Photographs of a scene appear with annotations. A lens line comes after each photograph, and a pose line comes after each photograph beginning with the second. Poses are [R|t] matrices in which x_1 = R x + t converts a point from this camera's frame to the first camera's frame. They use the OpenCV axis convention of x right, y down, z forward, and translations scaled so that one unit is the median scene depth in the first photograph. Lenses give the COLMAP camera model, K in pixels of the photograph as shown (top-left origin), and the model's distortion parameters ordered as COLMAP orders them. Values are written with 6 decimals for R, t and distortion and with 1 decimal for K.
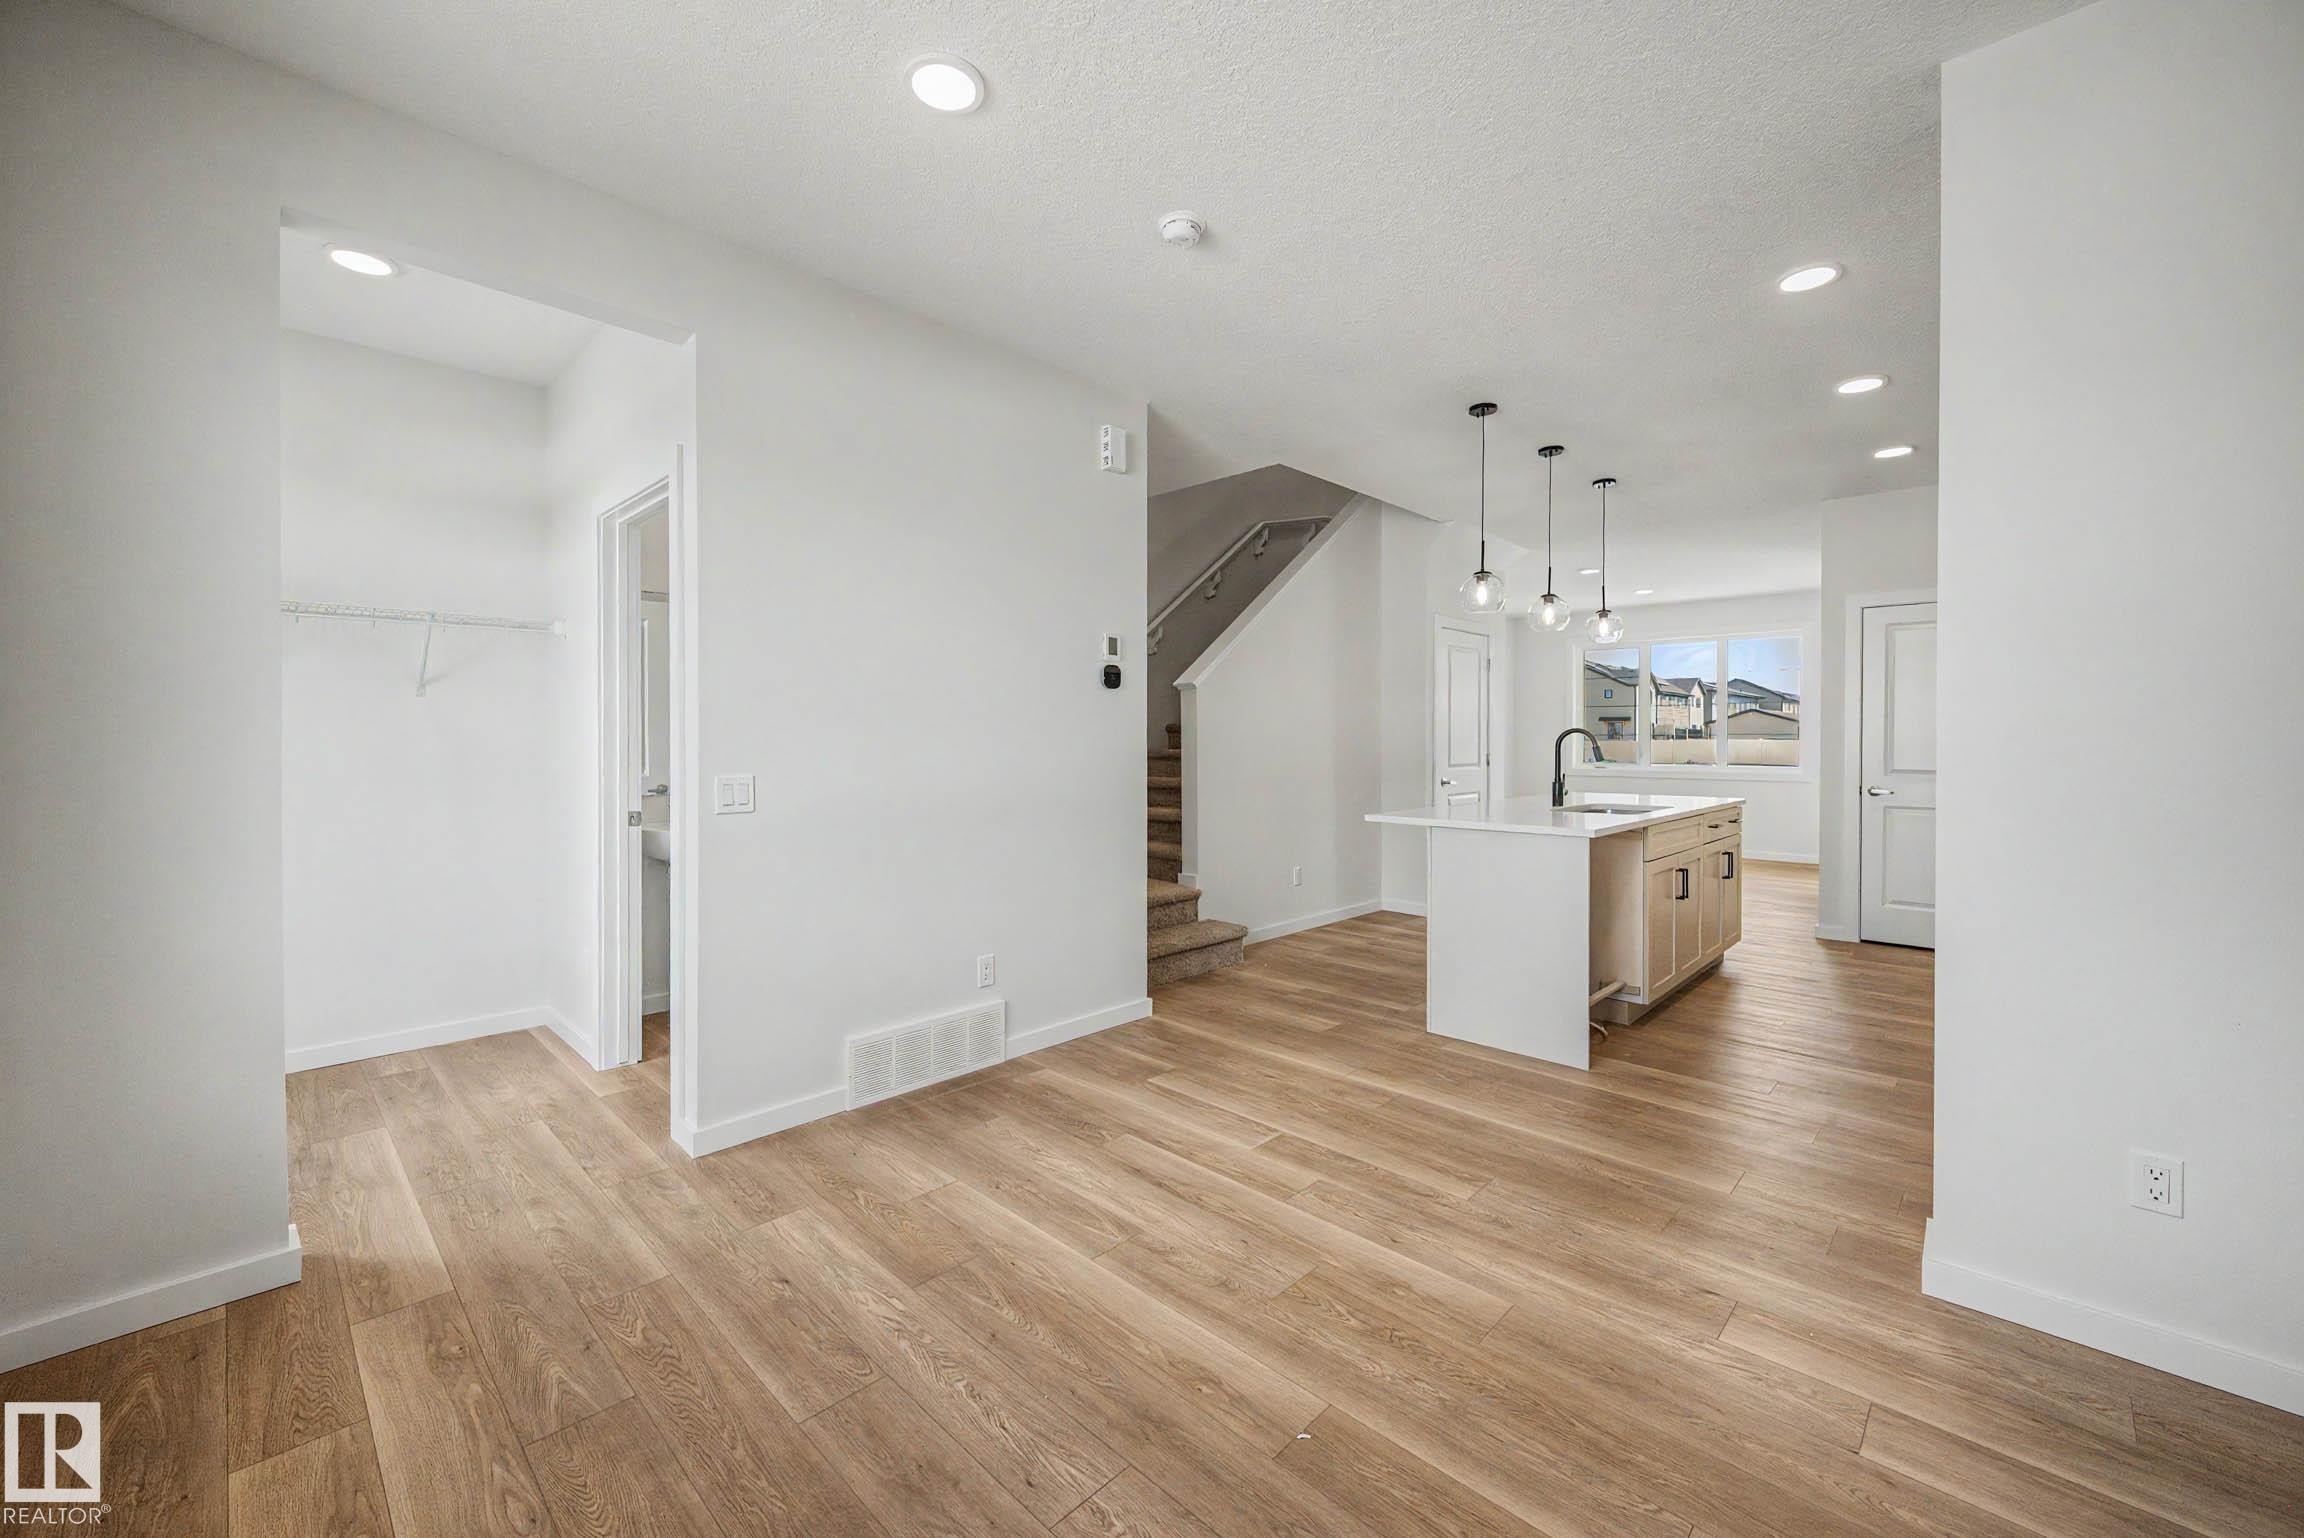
lens RADIAL K [[909.5, 0, 1143.2], [0, 909.5, 758.7], [0, 0, 1]] dist [-0.000363, -0.000133]
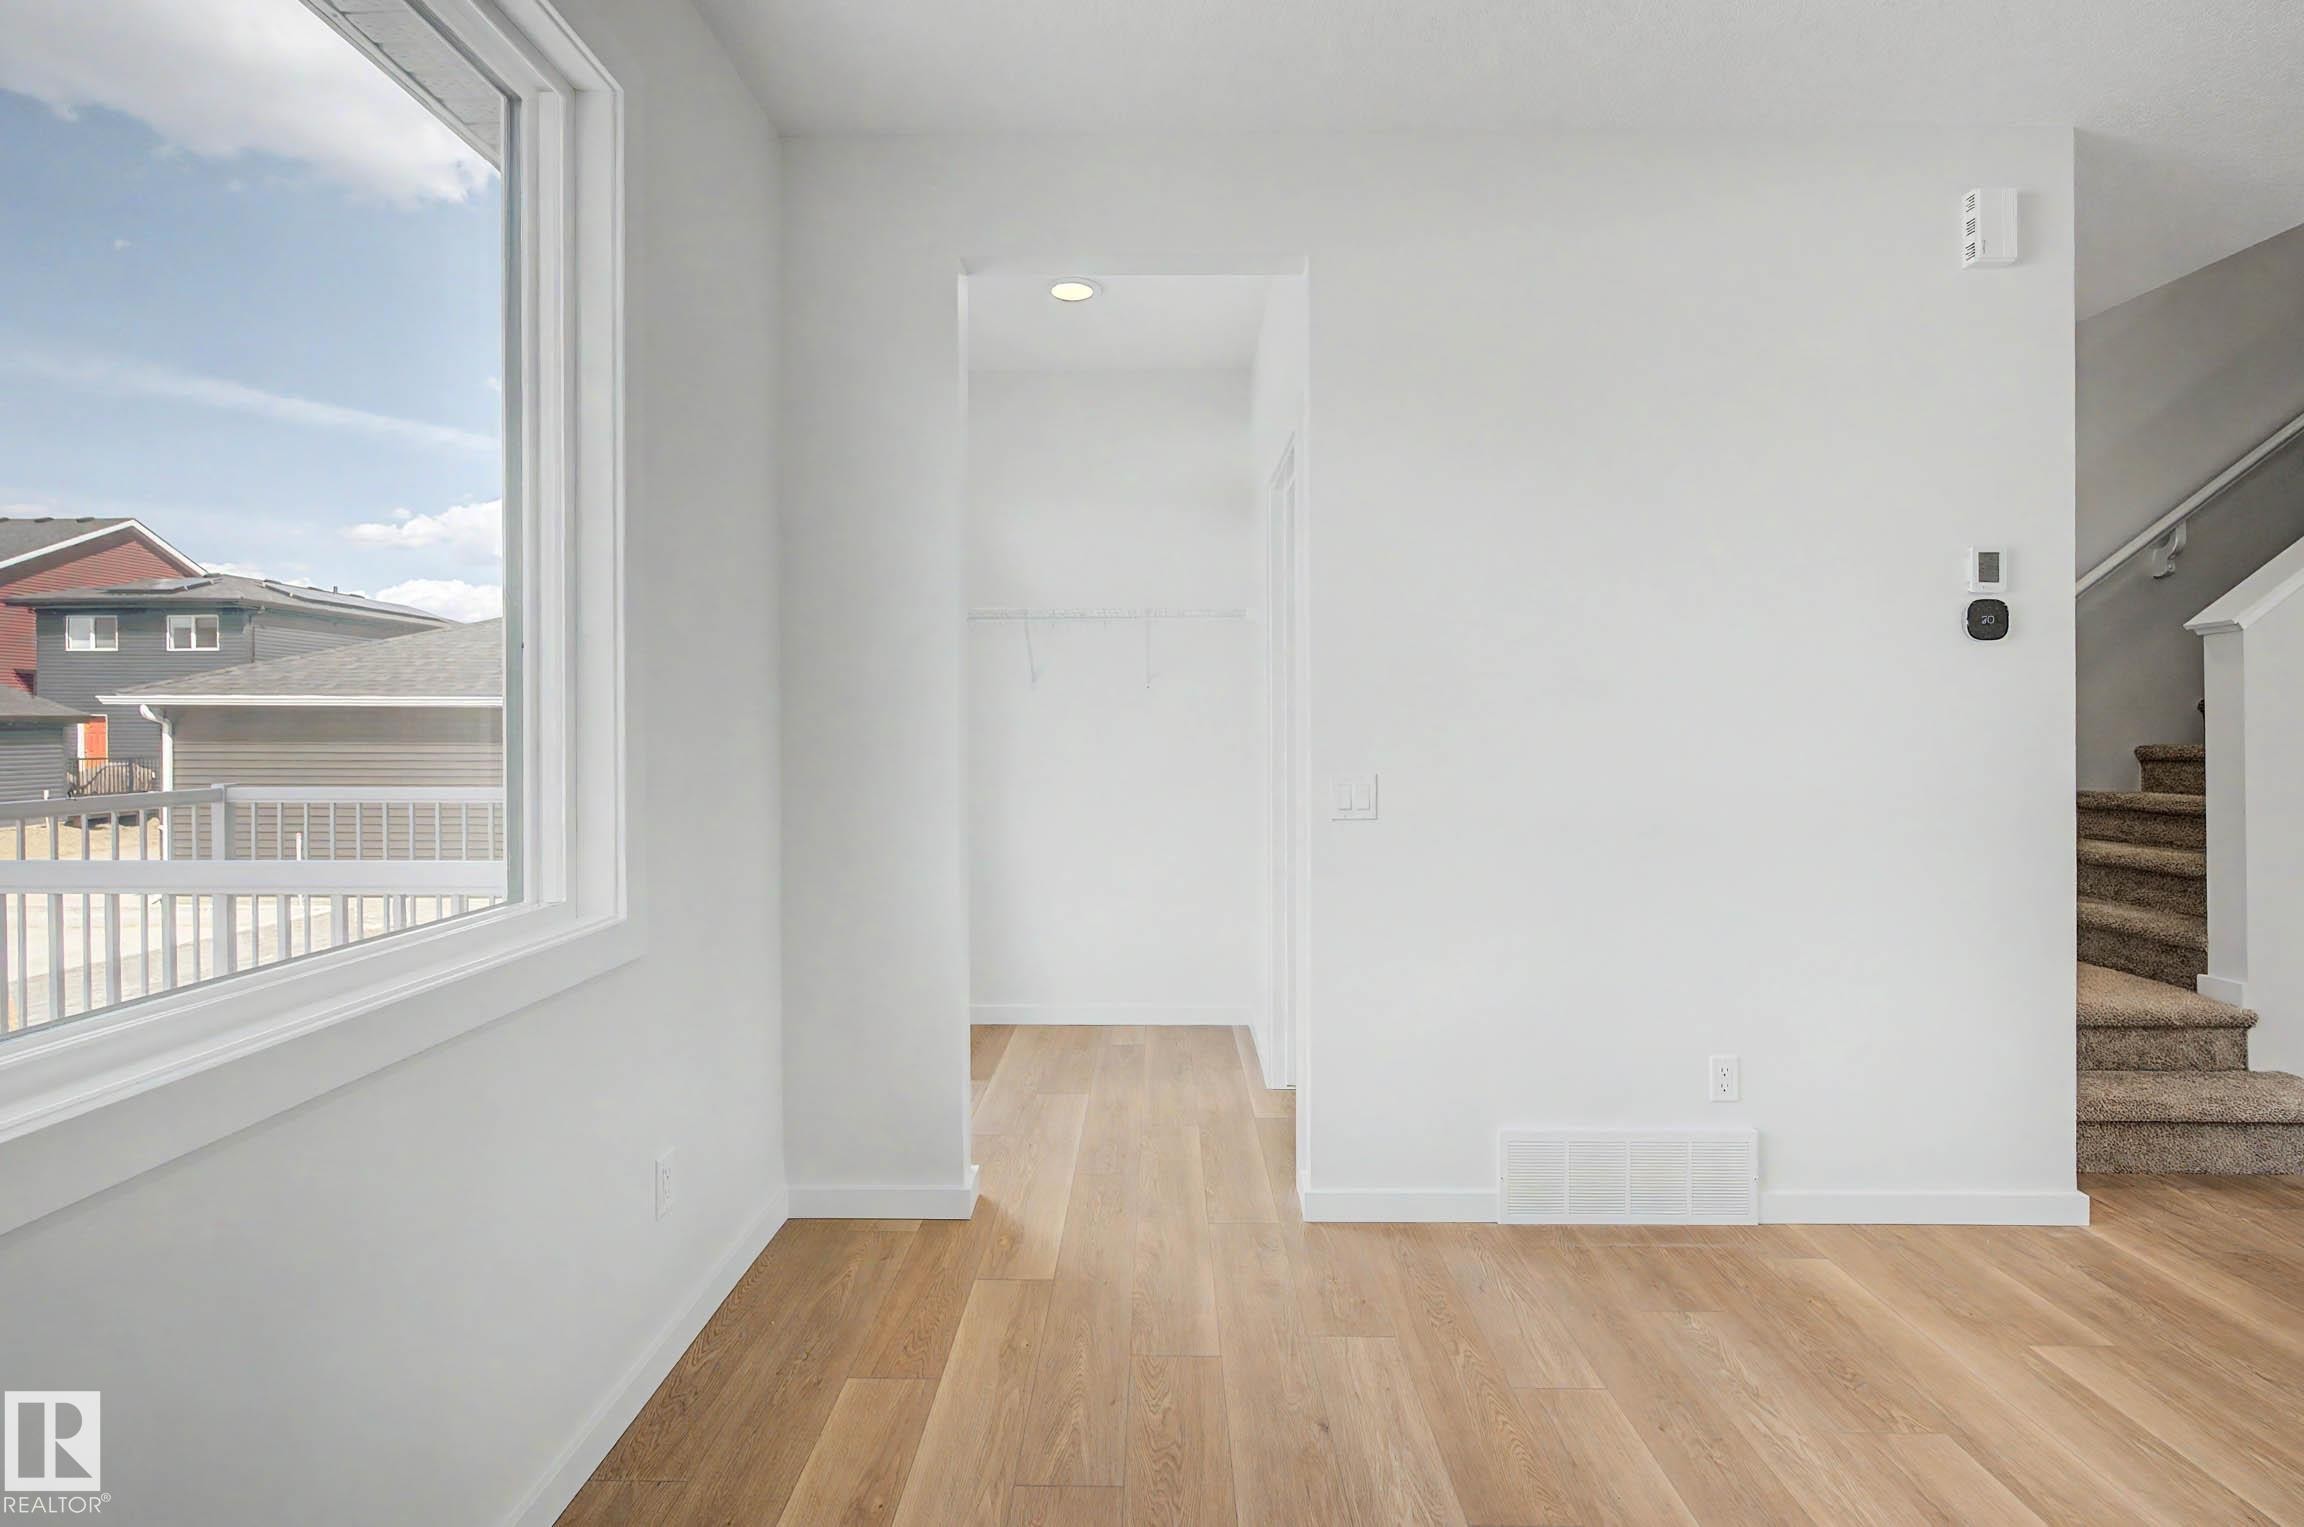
lens RADIAL K [[1065.9, 0, 1130.3], [0, 1065.9, 737.8], [0, 0, 1]] dist [-0.000284, 0.000261]
pose [[0.688086, 0.002904, -0.725624, 0.083230], [-0.011759, 0.999905, -0.007148, -0.003100], [0.725534, 0.013451, 0.688055, 0.135820]]
